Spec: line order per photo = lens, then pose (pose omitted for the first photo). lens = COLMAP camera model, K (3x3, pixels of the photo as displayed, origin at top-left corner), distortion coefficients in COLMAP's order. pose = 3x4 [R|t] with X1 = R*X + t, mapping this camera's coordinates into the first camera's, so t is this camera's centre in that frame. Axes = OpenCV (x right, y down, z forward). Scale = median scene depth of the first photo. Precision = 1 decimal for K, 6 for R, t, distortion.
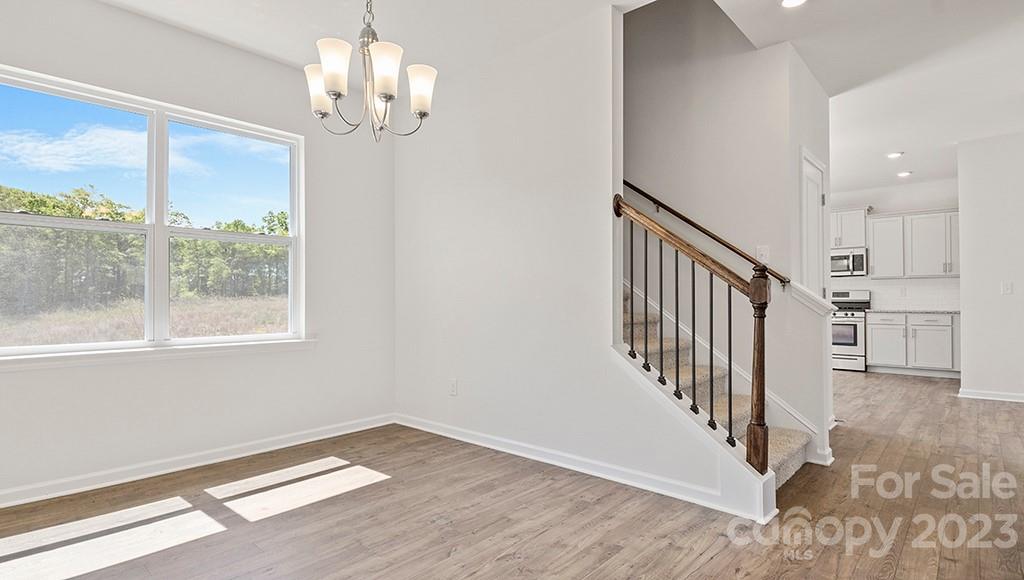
lens RADIAL K [[538.2, 0, 508.6], [0, 538.2, 290.3], [0, 0, 1]] dist [-0.027022, -0.000529]
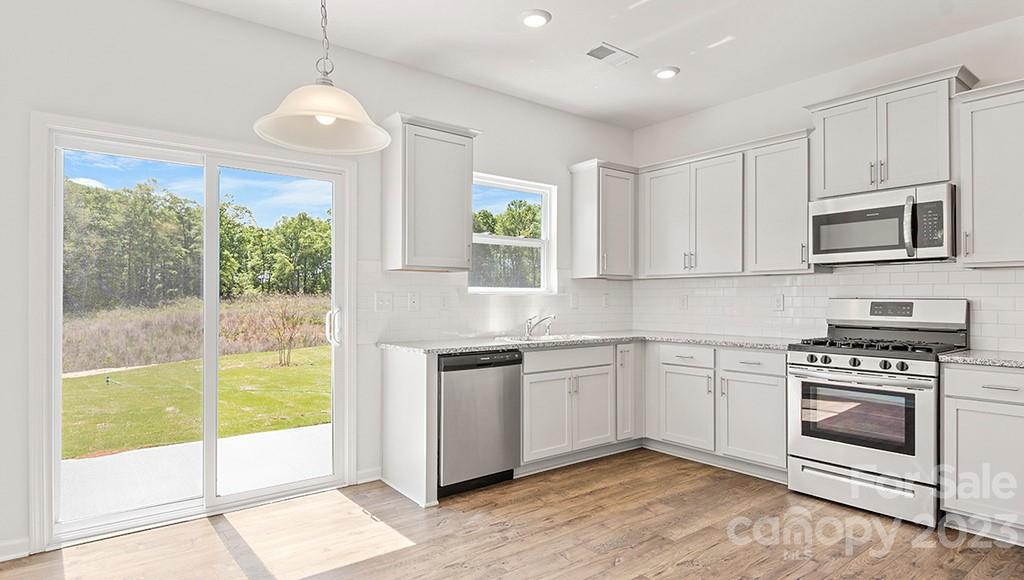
lens RADIAL K [[574.4, 0, 513.5], [0, 574.4, 290.2], [0, 0, 1]] dist [-0.001977, -0.002643]
pose [[0.982505, 0.003512, -0.186203, 0.442533], [-0.002679, 0.999985, 0.004726, -0.007329], [0.186217, -0.004144, 0.982500, 0.546939]]
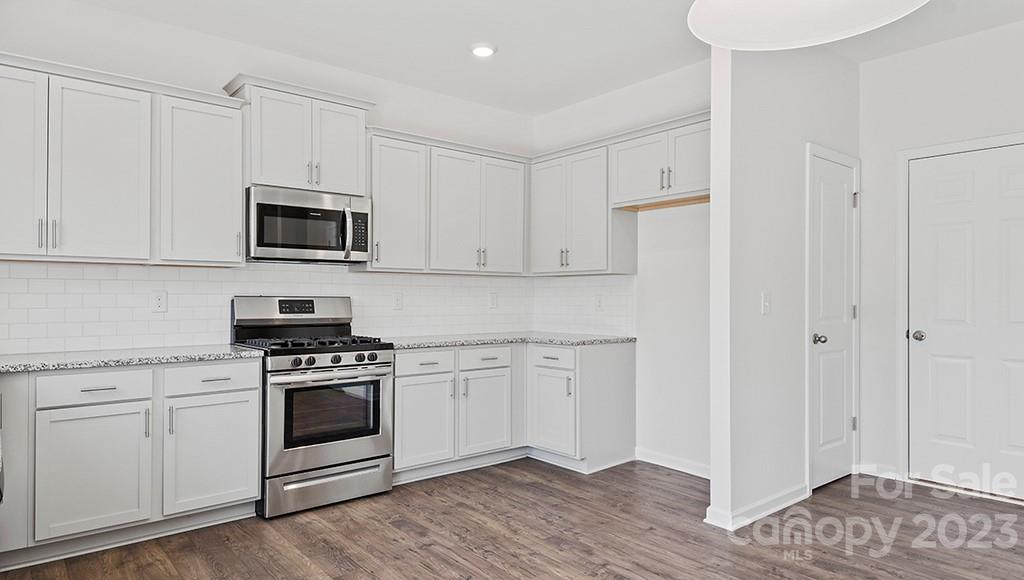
lens RADIAL K [[613.0, 0, 508.3], [0, 613.0, 293.2], [0, 0, 1]] dist [0.031794, 0.000225]
pose [[0.162132, 0.013435, 0.986678, 0.193240], [-0.019331, 0.999759, -0.010437, -0.000377], [-0.986580, -0.017381, 0.162353, 0.793802]]
